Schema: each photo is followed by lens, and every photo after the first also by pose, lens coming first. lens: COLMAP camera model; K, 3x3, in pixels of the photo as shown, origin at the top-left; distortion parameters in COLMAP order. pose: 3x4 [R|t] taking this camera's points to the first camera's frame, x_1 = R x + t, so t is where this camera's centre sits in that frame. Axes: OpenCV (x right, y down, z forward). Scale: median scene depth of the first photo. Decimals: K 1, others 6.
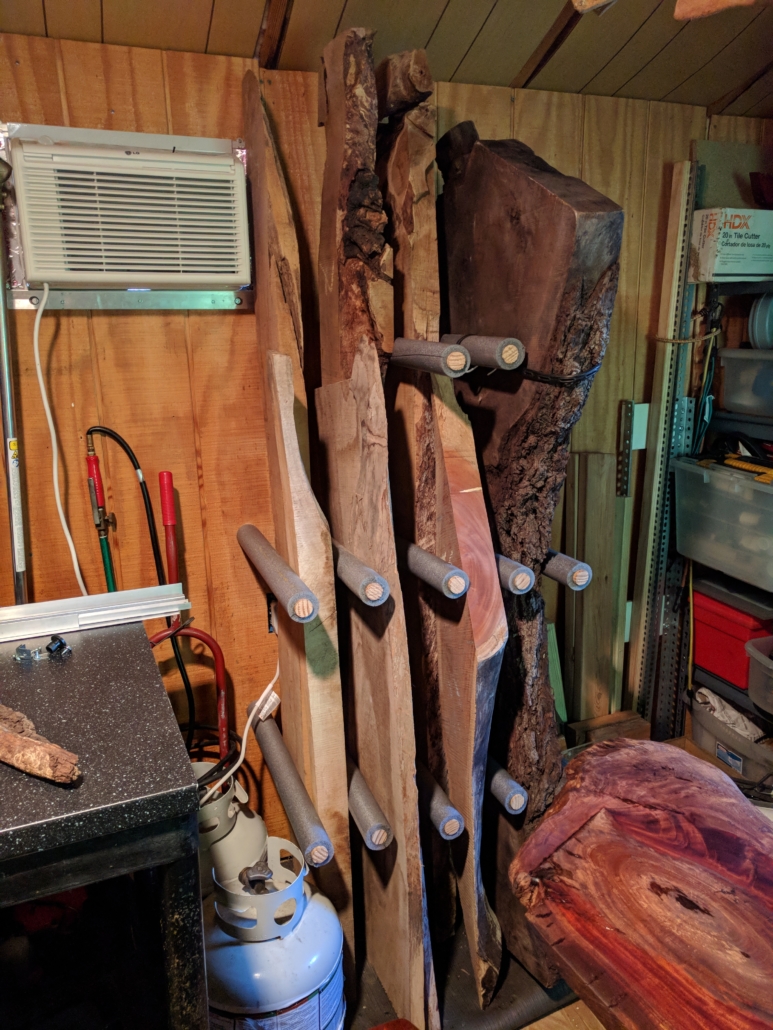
lens RADIAL K [[753.7, 0, 386.5], [0, 753.7, 515.0], [0, 0, 1]] dist [0.029973, -0.000786]
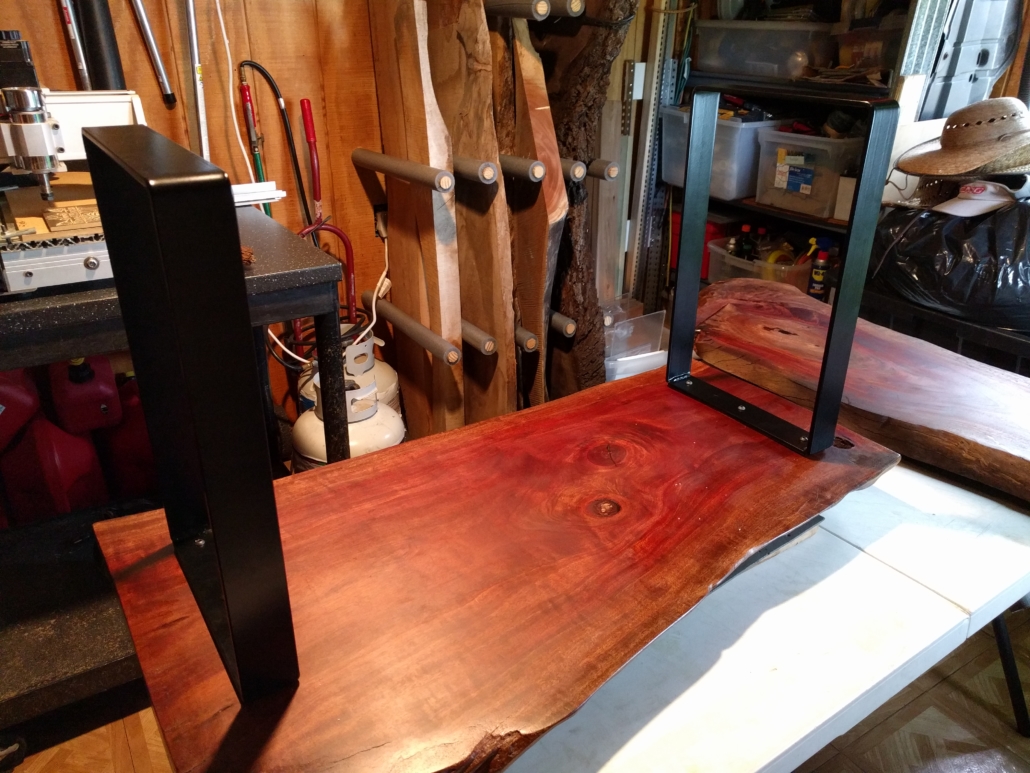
lens RADIAL K [[759.1, 0, 515.0], [0, 759.1, 386.5], [0, 0, 1]] dist [-0.008111, -0.002505]
pose [[0.975429, -0.064967, 0.210519, -0.229455], [0.020200, 0.977881, 0.208185, 0.150620], [-0.219388, -0.198817, 0.955165, -0.391697]]
